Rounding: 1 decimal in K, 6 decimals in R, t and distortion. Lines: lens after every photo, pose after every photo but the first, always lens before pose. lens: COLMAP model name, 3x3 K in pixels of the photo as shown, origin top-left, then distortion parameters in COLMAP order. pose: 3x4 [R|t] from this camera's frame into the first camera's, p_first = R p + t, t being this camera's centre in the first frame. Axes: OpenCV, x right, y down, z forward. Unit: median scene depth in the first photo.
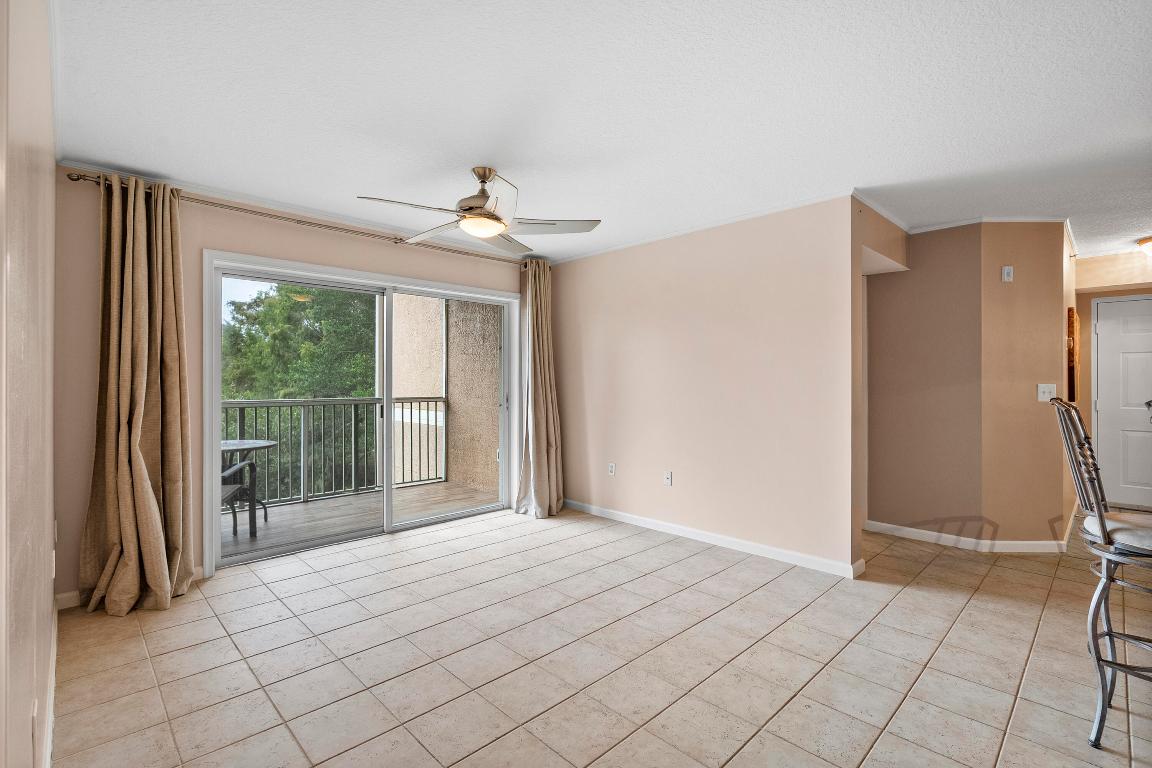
lens RADIAL K [[522.8, 0, 572.0], [0, 522.8, 382.7], [0, 0, 1]] dist [-0.001196, 0.000381]
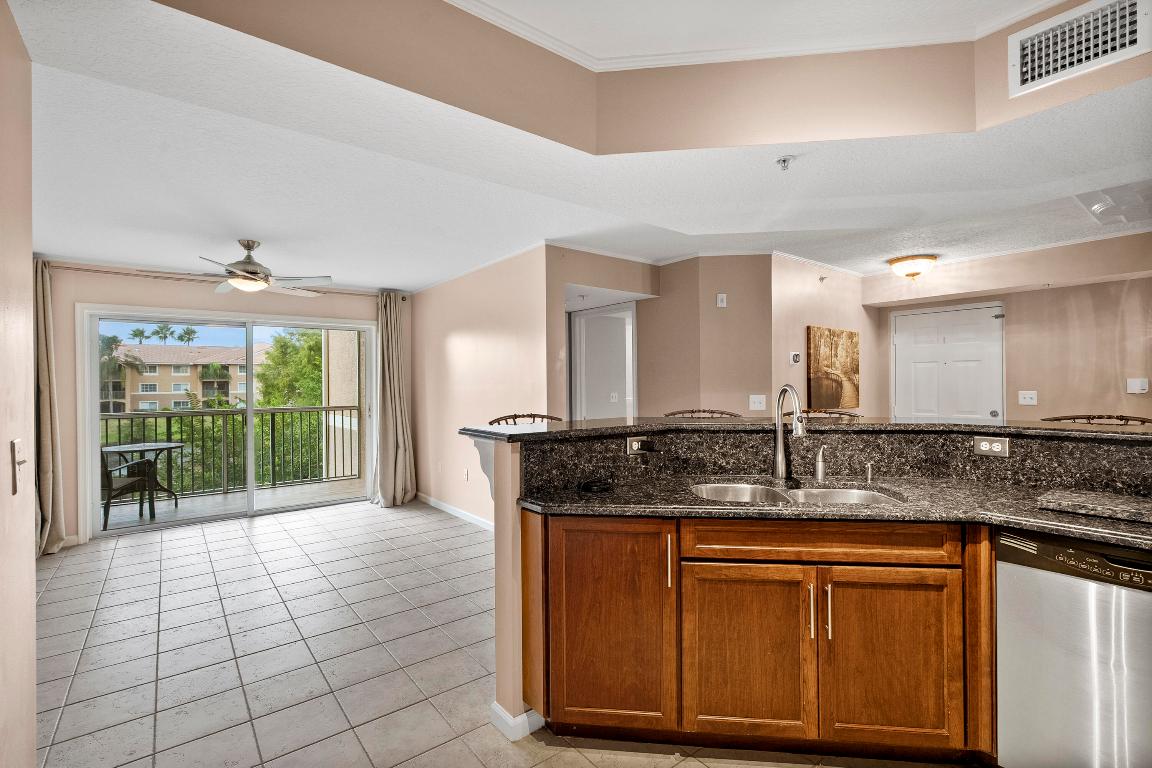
lens RADIAL K [[522.8, 0, 572.0], [0, 522.8, 382.7], [0, 0, 1]] dist [-0.001196, 0.000381]
pose [[0.994102, -0.010269, -0.107965, 0.572954], [0.009743, 0.999938, -0.005403, -0.020831], [0.108014, 0.004319, 0.994140, -0.172765]]
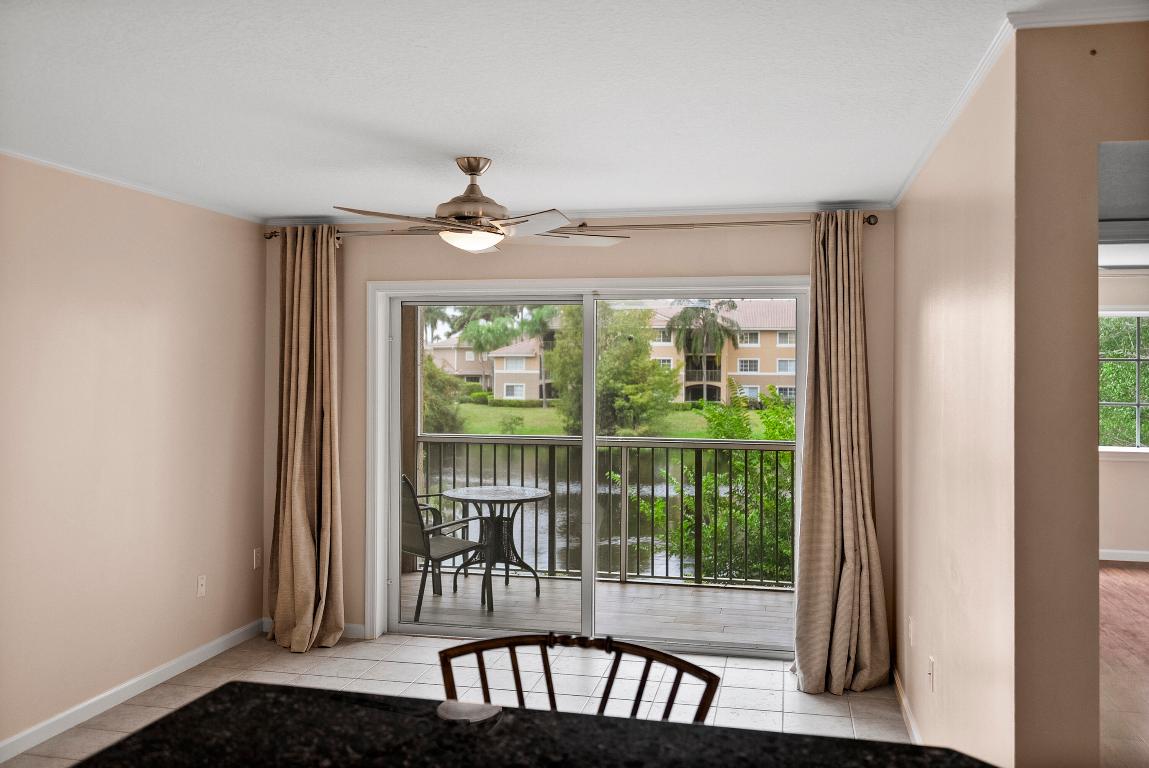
lens RADIAL K [[989.0, 0, 573.1], [0, 989.0, 360.6], [0, 0, 1]] dist [0.011111, -0.001318]
pose [[0.554033, 0.001726, -0.832493, 0.754725], [-0.008179, 0.999961, -0.003370, -0.089986], [0.832455, 0.008676, 0.554025, 0.260086]]
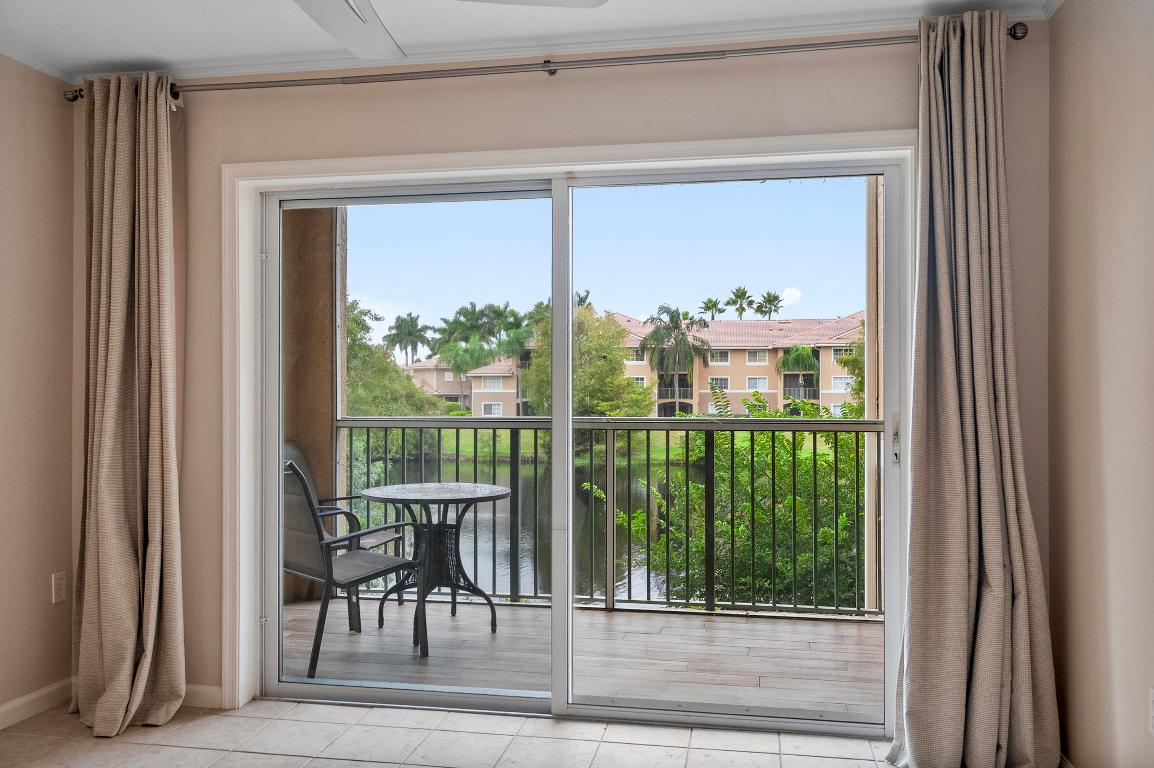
lens RADIAL K [[940.4, 0, 577.0], [0, 940.4, 384.0], [0, 0, 1]] dist [0.012155, 0.006638]
pose [[0.578073, -0.000859, -0.815985, 0.336580], [-0.002619, 0.999992, -0.002908, 0.000654], [0.815981, 0.003817, 0.578066, 0.552446]]
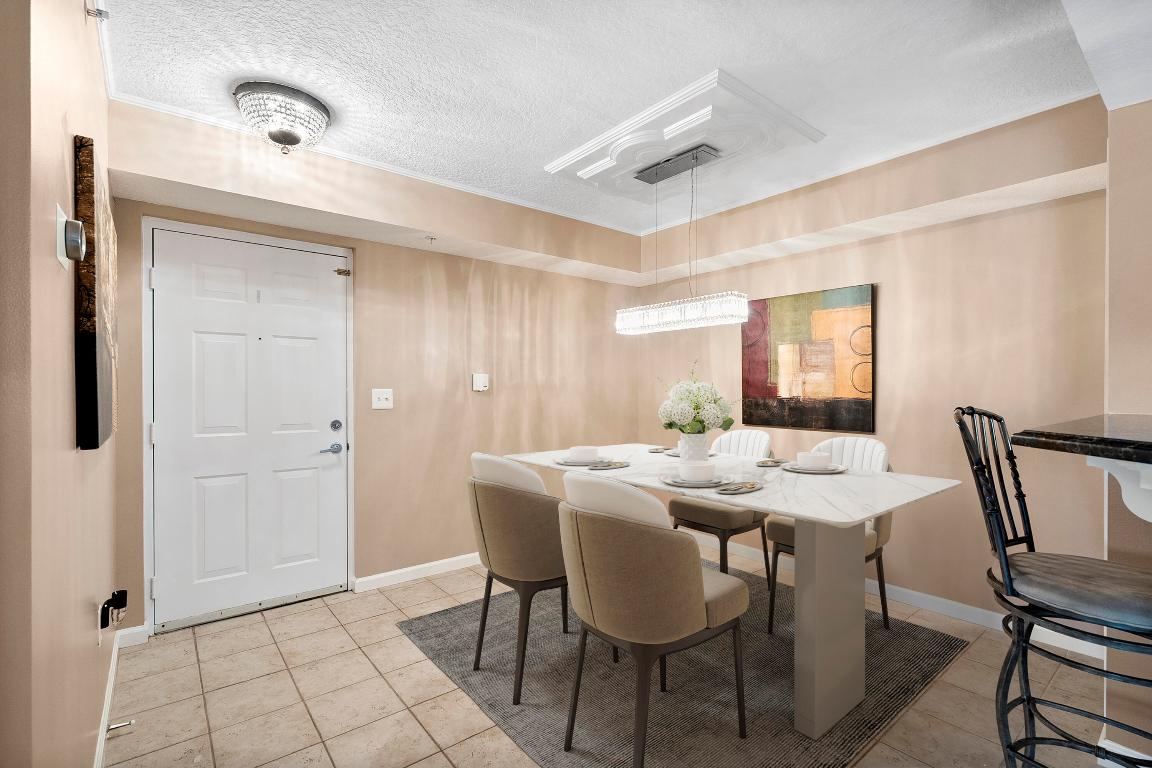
lens RADIAL K [[521.5, 0, 574.3], [0, 521.5, 392.2], [0, 0, 1]] dist [-0.000976, -0.000143]
pose [[0.089343, -0.005107, 0.995988, 0.683344], [0.002327, 0.999985, 0.004919, 0.002571], [-0.995998, 0.001878, 0.089353, 0.694798]]
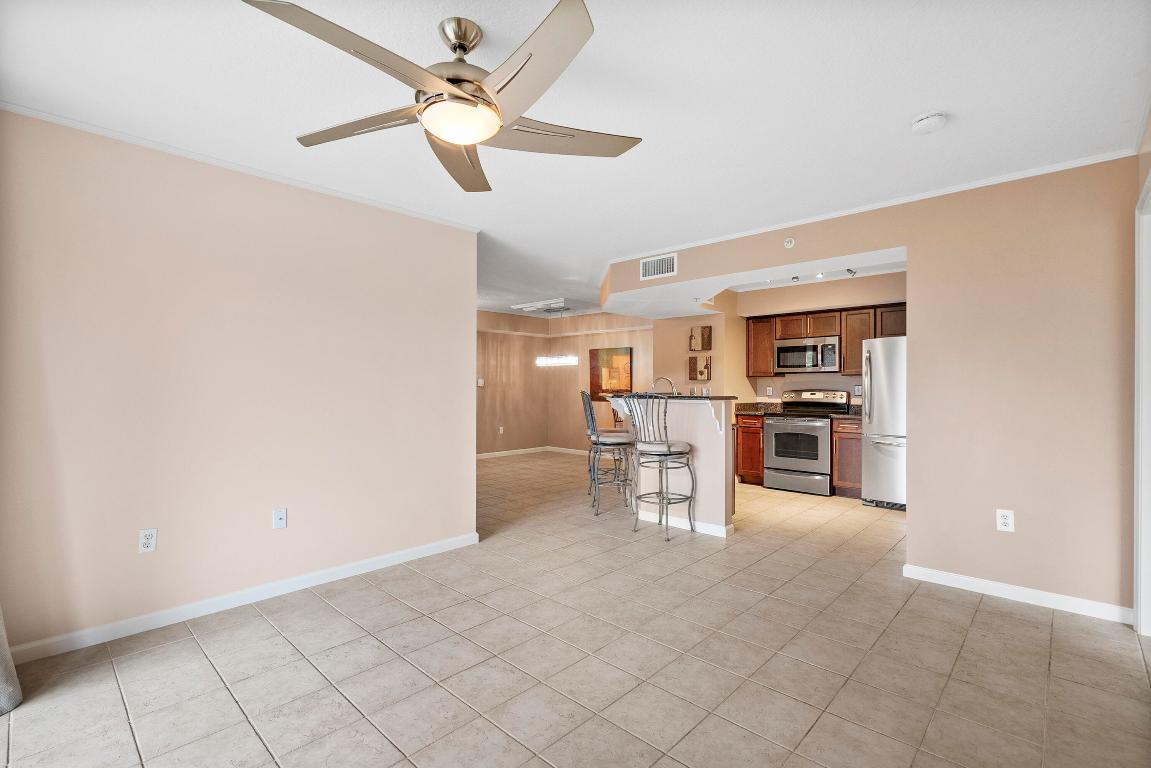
lens RADIAL K [[522.3, 0, 571.5], [0, 522.3, 382.7], [0, 0, 1]] dist [-0.001196, 0.000381]
pose [[-0.037565, 0.005110, 0.999281, -0.560894], [0.000623, 0.999987, -0.005090, 0.000252], [-0.999294, 0.000432, -0.037567, 0.644617]]
